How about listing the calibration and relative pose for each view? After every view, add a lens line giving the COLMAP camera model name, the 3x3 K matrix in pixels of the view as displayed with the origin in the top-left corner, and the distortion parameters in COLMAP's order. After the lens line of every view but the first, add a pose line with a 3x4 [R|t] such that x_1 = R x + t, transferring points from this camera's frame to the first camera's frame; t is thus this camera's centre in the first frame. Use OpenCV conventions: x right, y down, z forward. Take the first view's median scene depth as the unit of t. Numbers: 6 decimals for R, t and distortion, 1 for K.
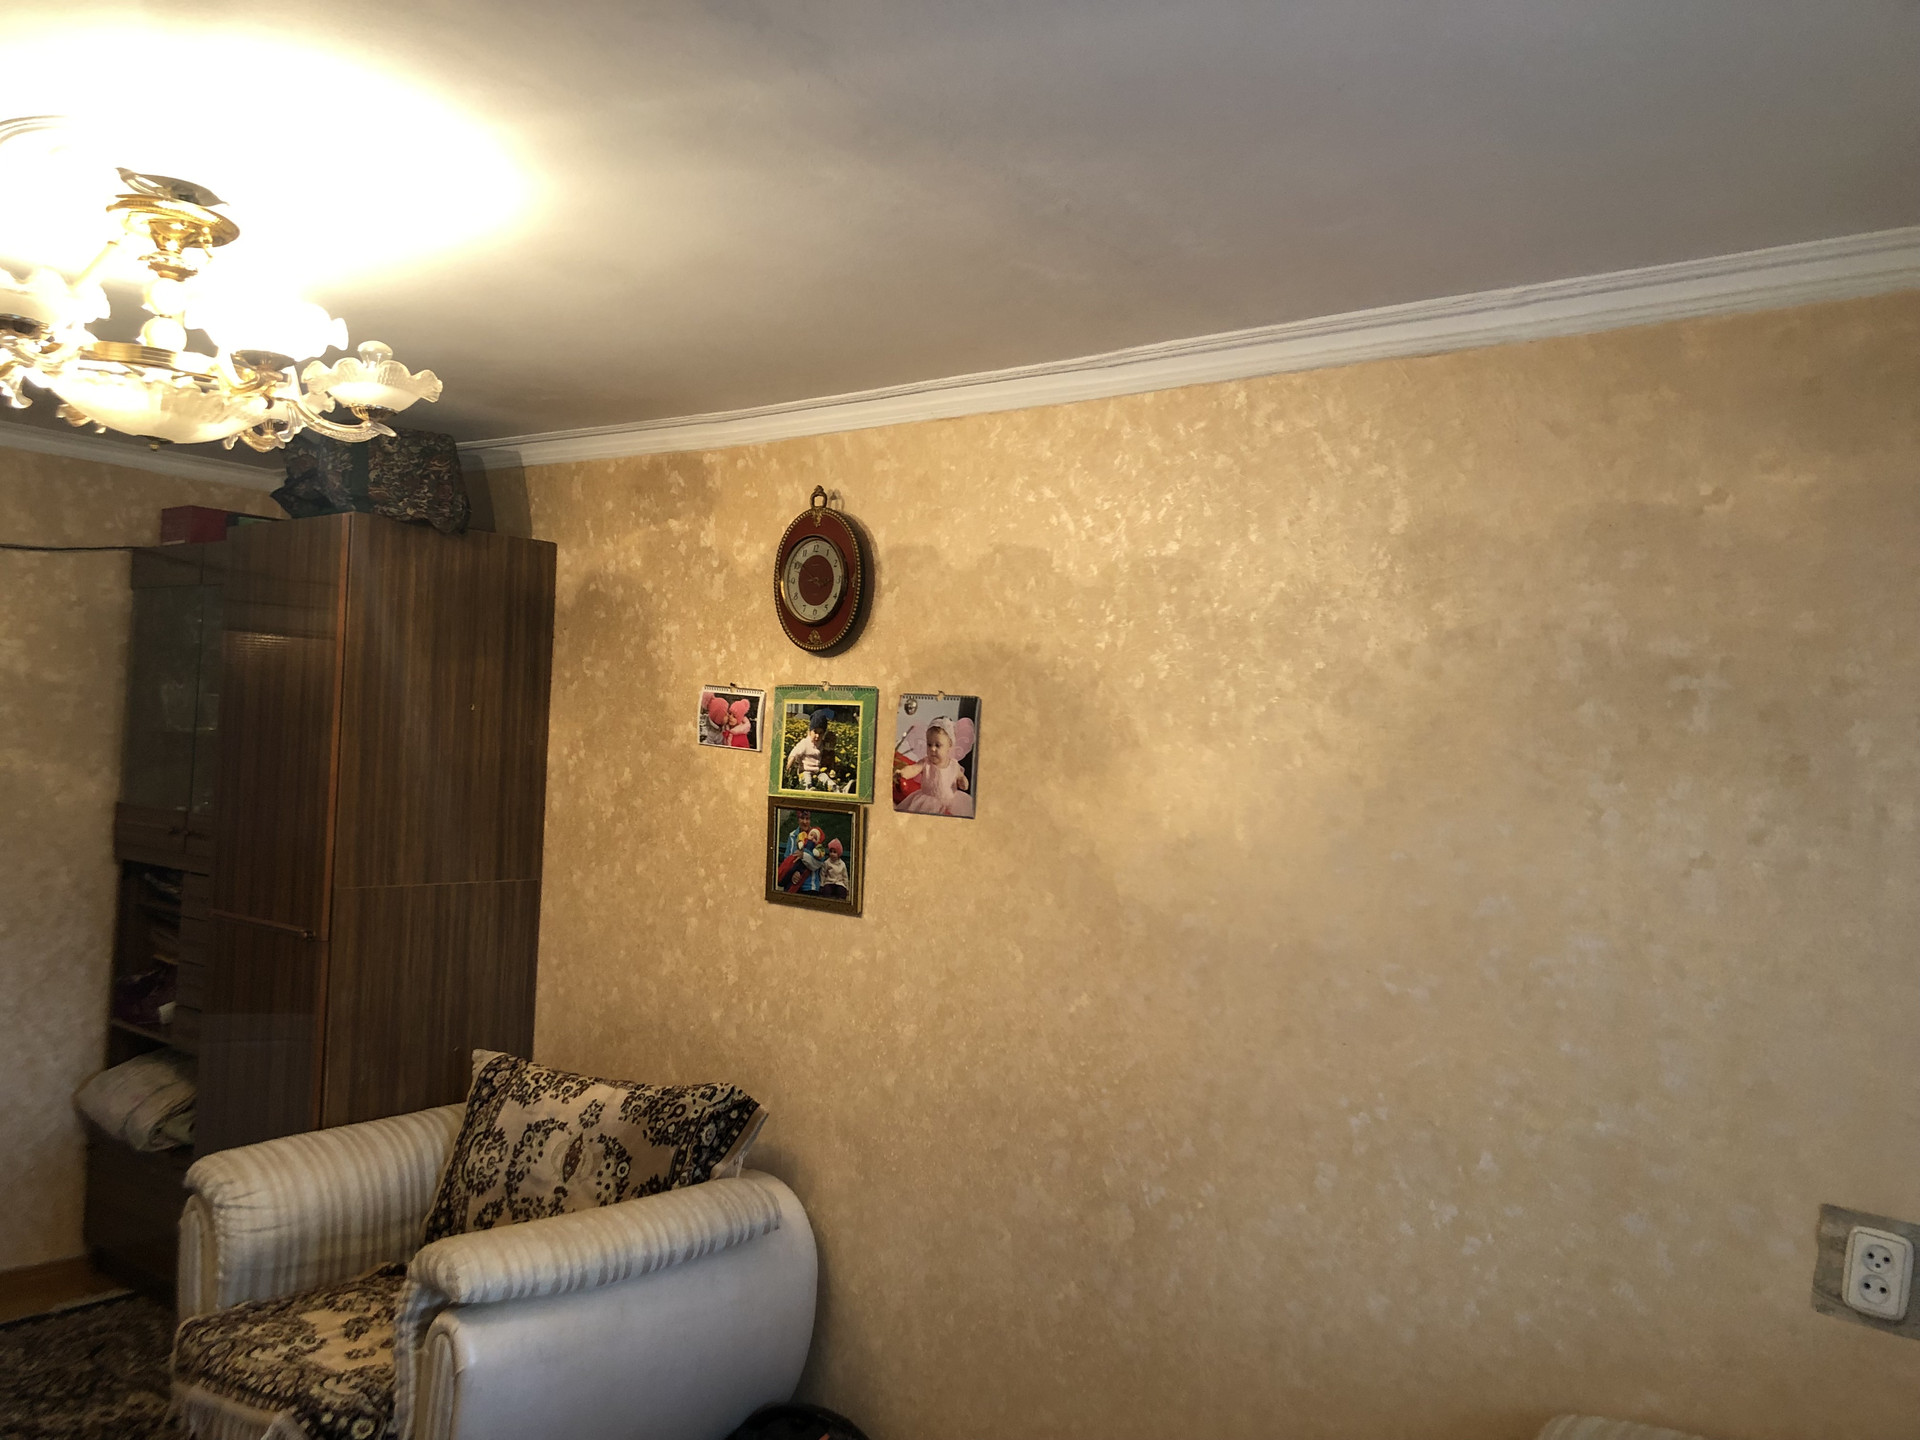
lens RADIAL K [[1542.7, 0, 925.6], [0, 1542.7, 697.3], [0, 0, 1]] dist [0.007726, -0.009587]
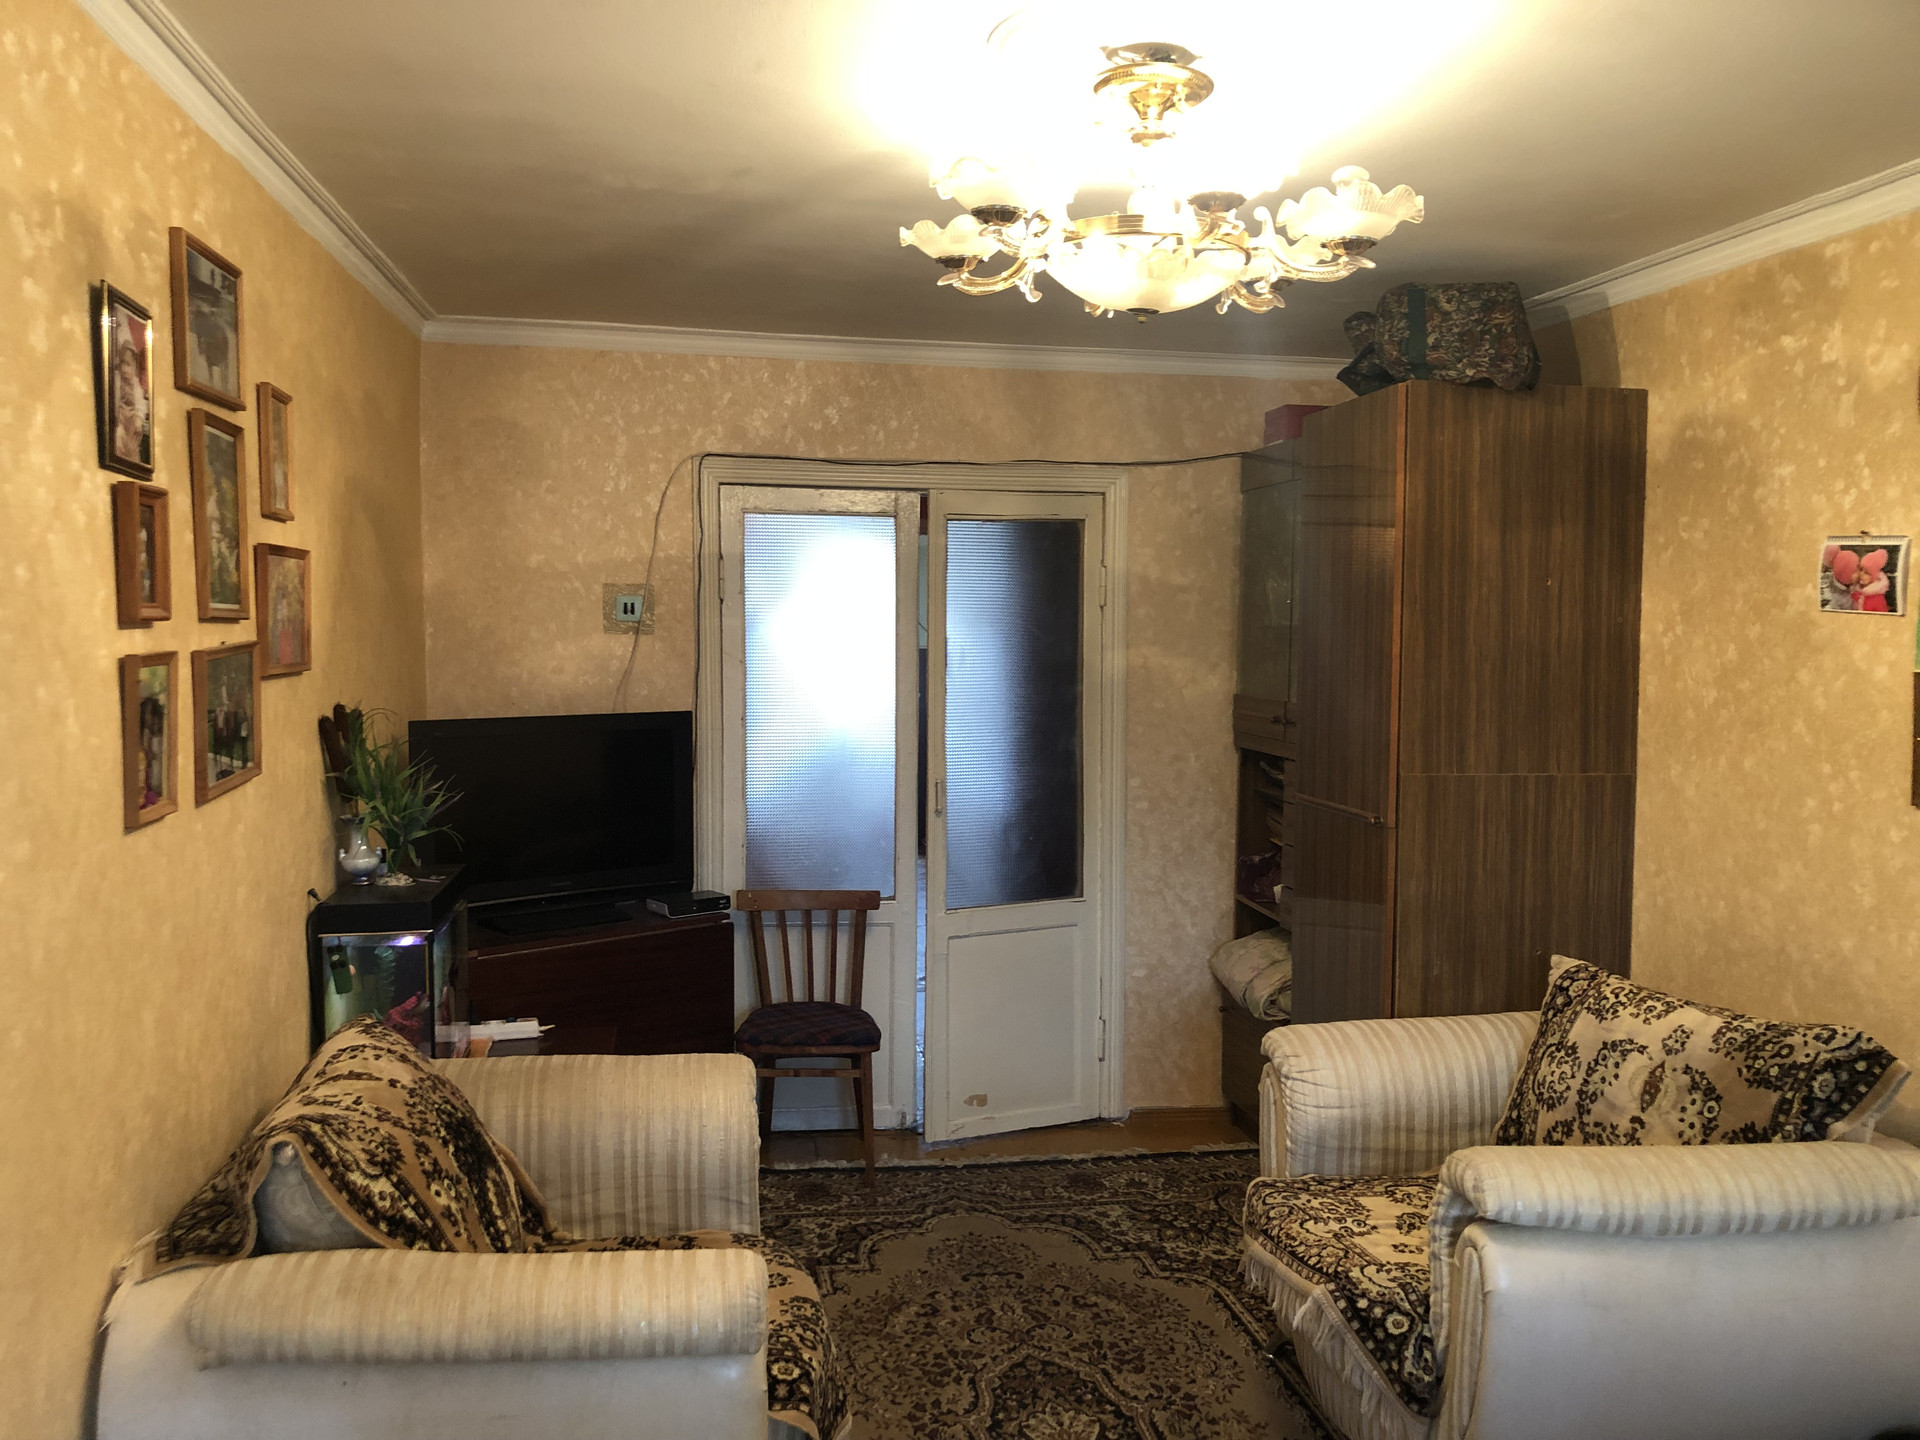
lens RADIAL K [[1552.0, 0, 968.4], [0, 1552.0, 722.5], [0, 0, 1]] dist [0.024718, -0.005218]
pose [[0.758222, 0.005065, -0.651977, 0.052157], [0.043156, 0.997387, 0.057937, 0.023570], [0.650567, -0.072066, 0.756022, 0.090494]]
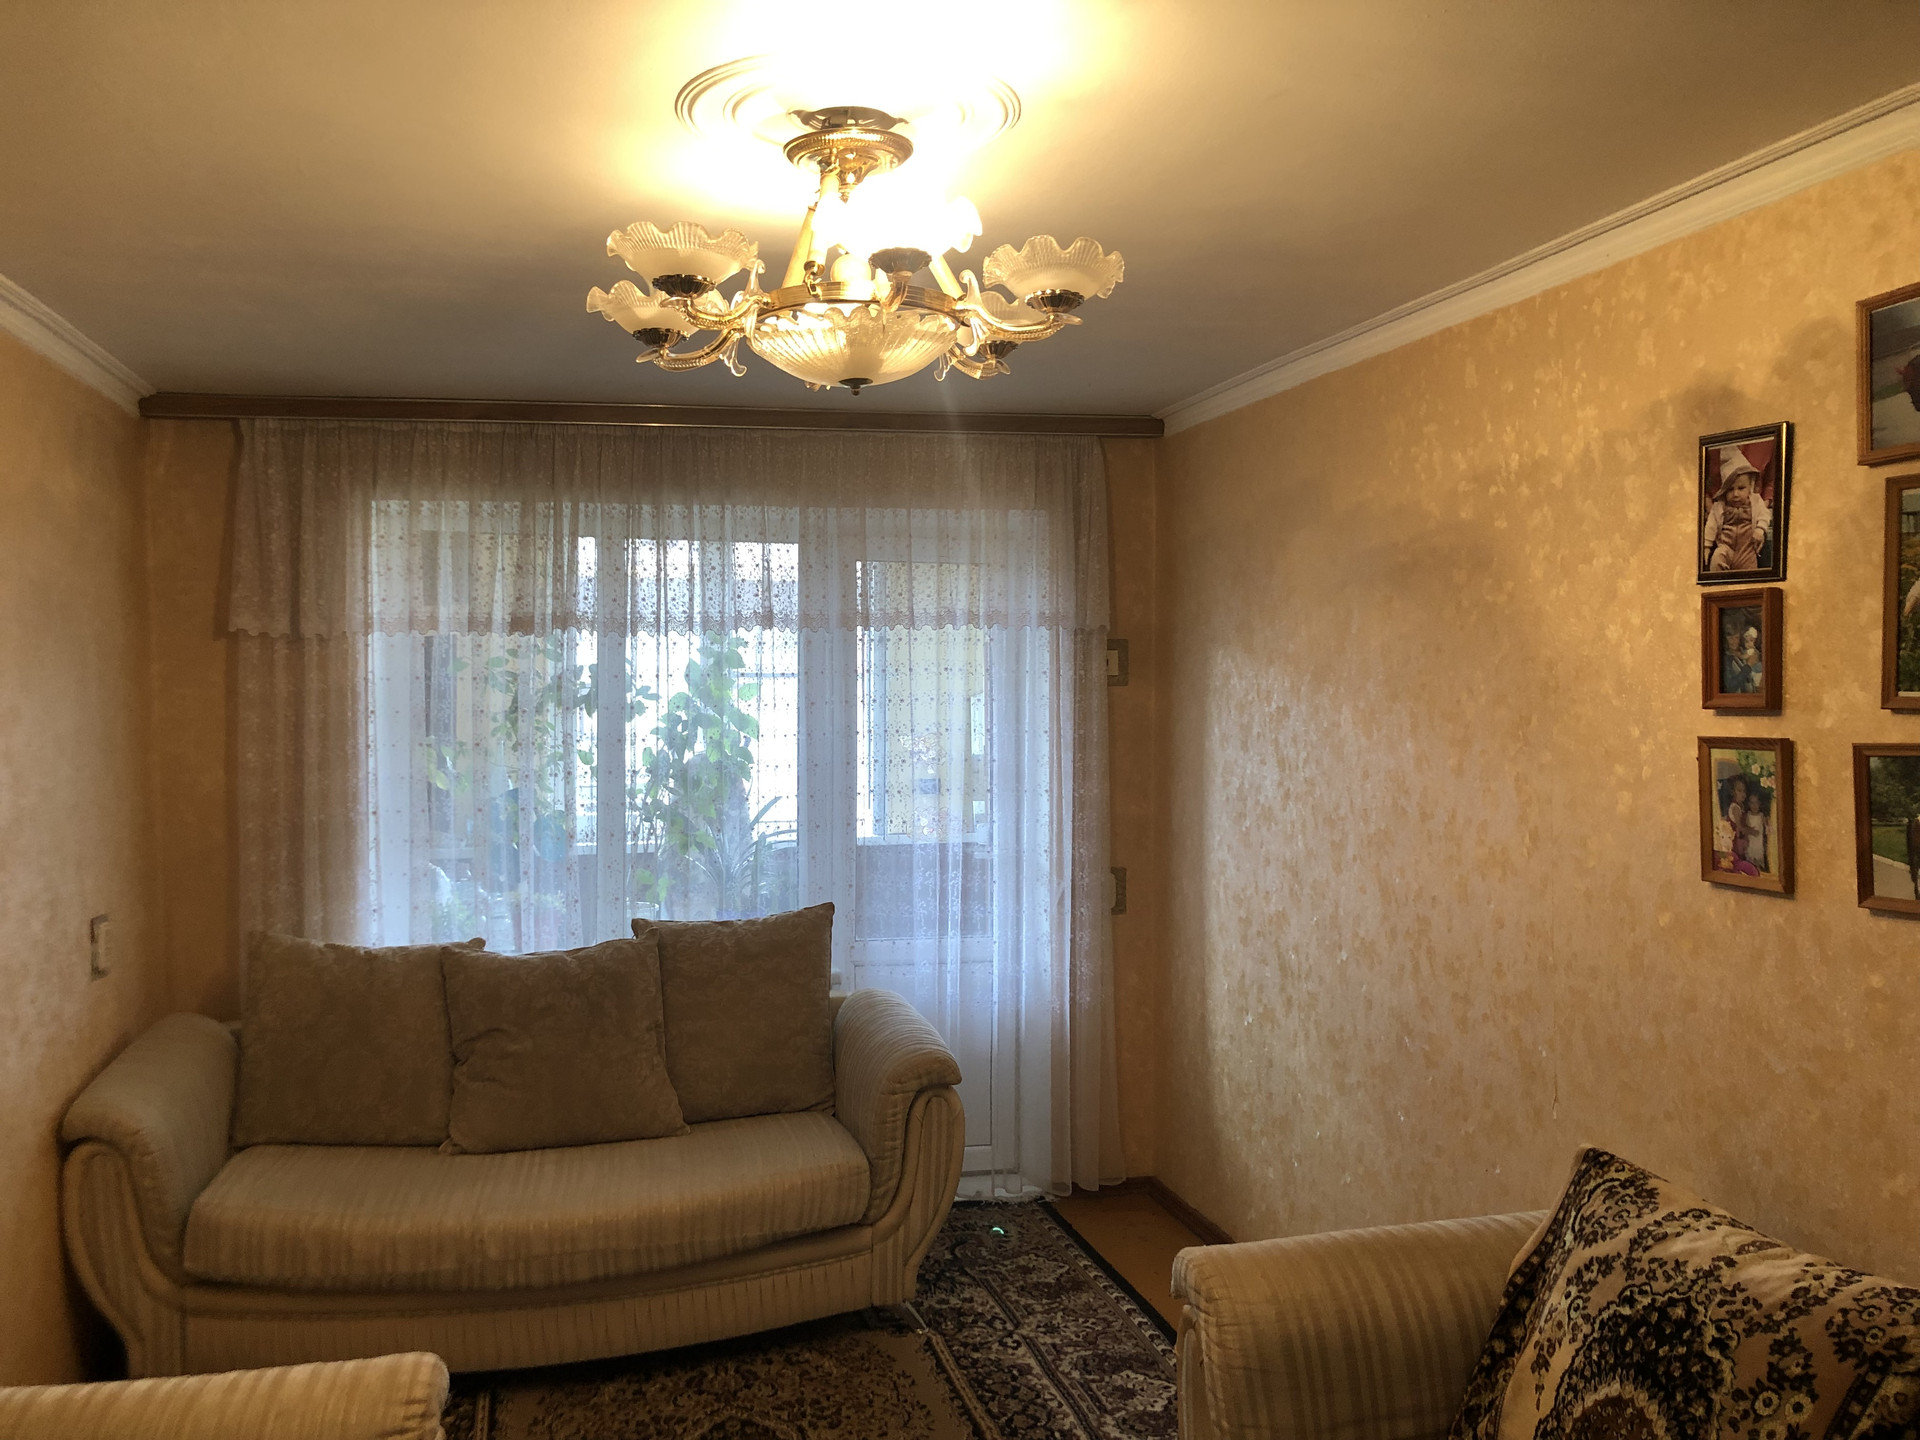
lens RADIAL K [[1574.6, 0, 968.5], [0, 1574.6, 708.2], [0, 0, 1]] dist [0.030866, -0.012564]
pose [[-0.821789, -0.051590, 0.567452, -0.744802], [-0.051481, 0.998542, 0.016228, 0.010536], [-0.567462, -0.015877, -0.823246, 1.168327]]
